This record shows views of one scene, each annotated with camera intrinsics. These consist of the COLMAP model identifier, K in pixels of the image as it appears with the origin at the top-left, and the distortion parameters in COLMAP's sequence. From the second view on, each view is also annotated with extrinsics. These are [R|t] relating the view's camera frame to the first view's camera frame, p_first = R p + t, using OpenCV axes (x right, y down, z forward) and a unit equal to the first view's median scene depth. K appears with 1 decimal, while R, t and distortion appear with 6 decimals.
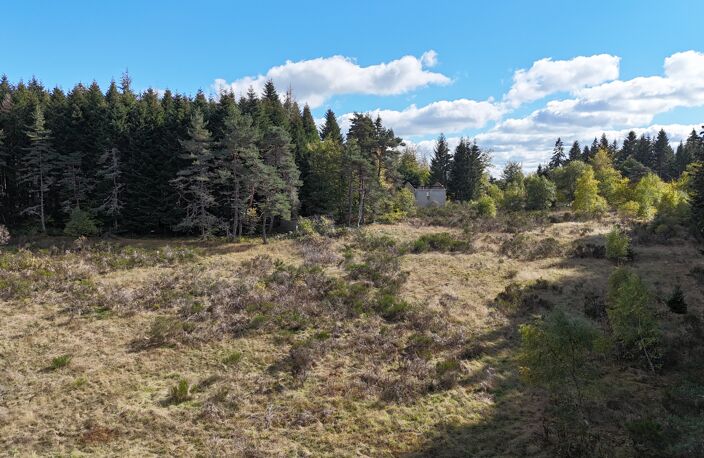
lens RADIAL K [[586.7, 0, 349.8], [0, 586.7, 229.3], [0, 0, 1]] dist [0.057082, -0.007646]
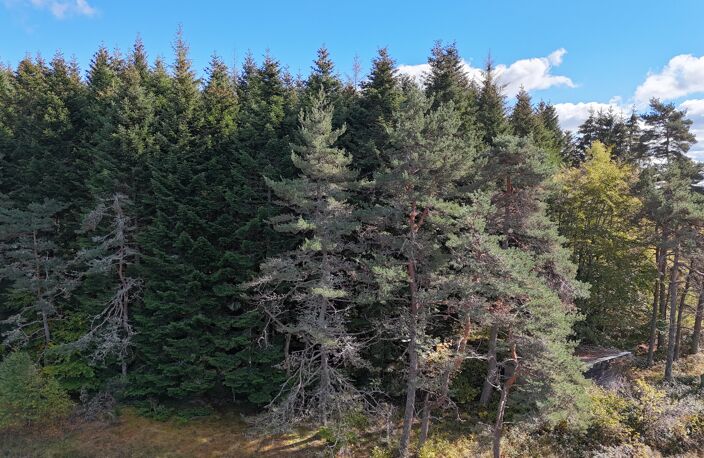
lens RADIAL K [[586.7, 0, 353.1], [0, 586.7, 229.2], [0, 0, 1]] dist [0.057082, -0.007646]
pose [[0.985754, 0.018957, -0.167123, -0.167720], [-0.021035, 0.999722, -0.010671, -0.111717], [0.166874, 0.014034, 0.985878, 0.621350]]
